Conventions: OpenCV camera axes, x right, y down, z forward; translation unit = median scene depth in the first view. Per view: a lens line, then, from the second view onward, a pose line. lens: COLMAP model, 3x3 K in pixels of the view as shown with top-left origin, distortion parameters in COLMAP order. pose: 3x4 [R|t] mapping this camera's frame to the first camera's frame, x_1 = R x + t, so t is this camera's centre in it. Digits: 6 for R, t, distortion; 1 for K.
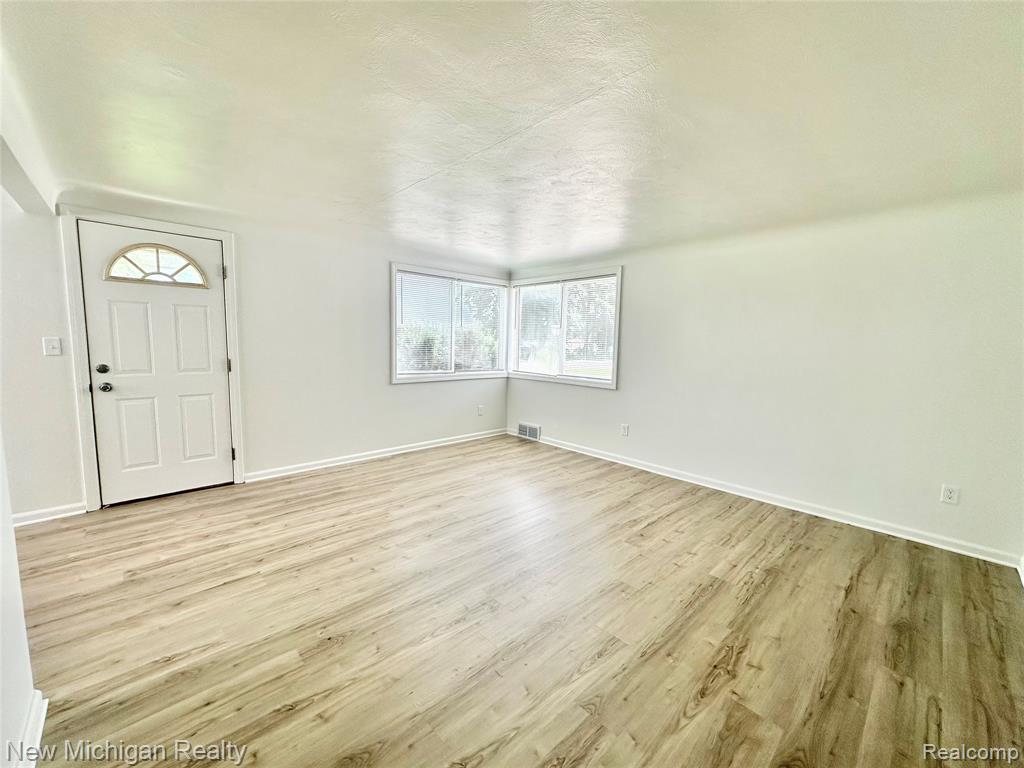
lens RADIAL K [[406.4, 0, 515.4], [0, 406.4, 388.3], [0, 0, 1]] dist [0.001633, 0.000131]
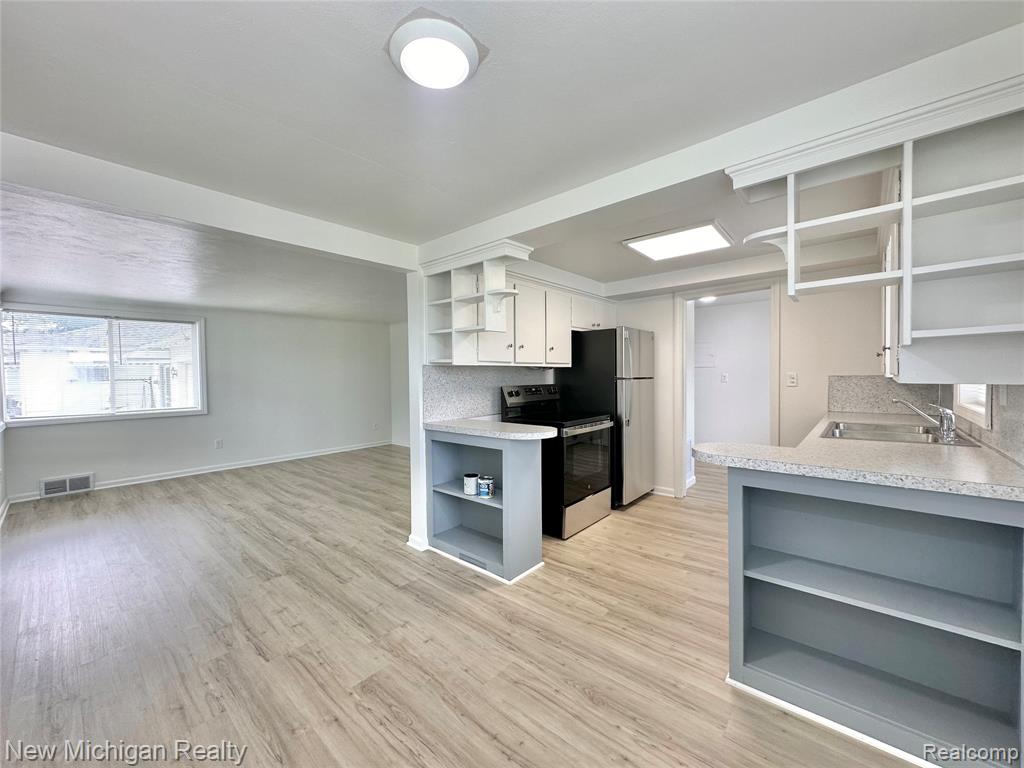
lens RADIAL K [[406.4, 0, 509.6], [0, 406.4, 381.5], [0, 0, 1]] dist [0.001633, 0.000131]
pose [[-0.086271, -0.045965, 0.995211, -1.616286], [0.131891, 0.989616, 0.057140, -0.062556], [-0.987503, 0.136189, -0.079312, 0.256121]]
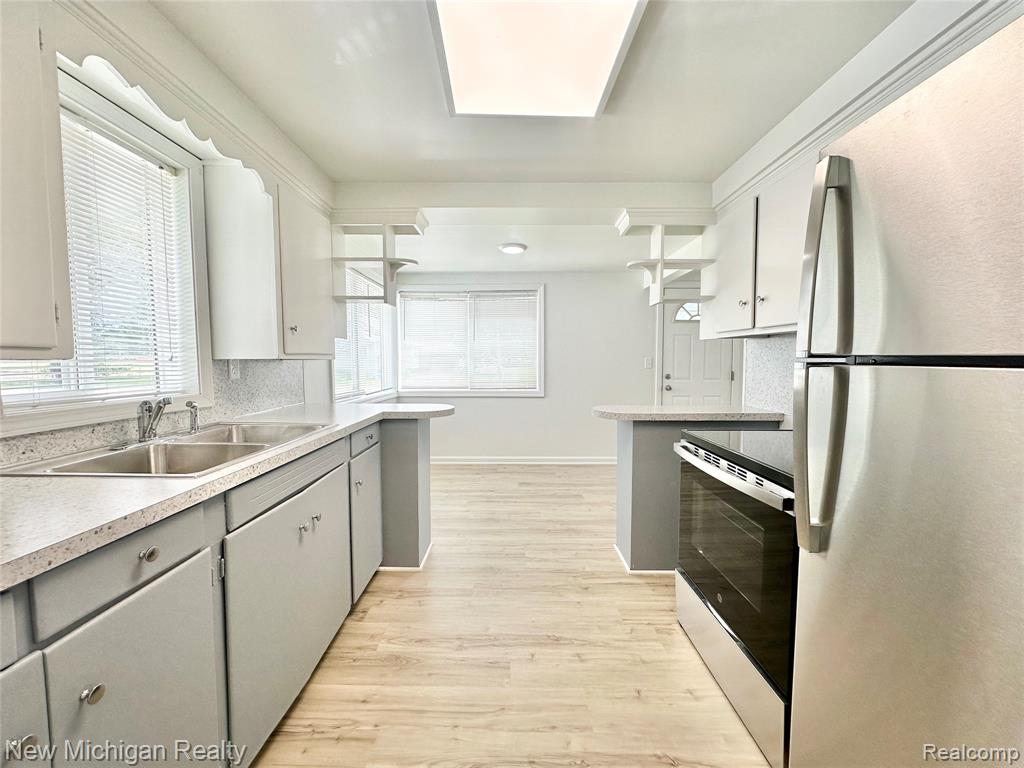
lens RADIAL K [[406.4, 0, 513.6], [0, 406.4, 385.1], [0, 0, 1]] dist [0.001633, 0.000131]
pose [[0.722767, 0.015392, -0.690920, -0.337976], [-0.062873, 0.997071, -0.043559, 0.095352], [0.688225, 0.074923, 0.721618, -0.593050]]
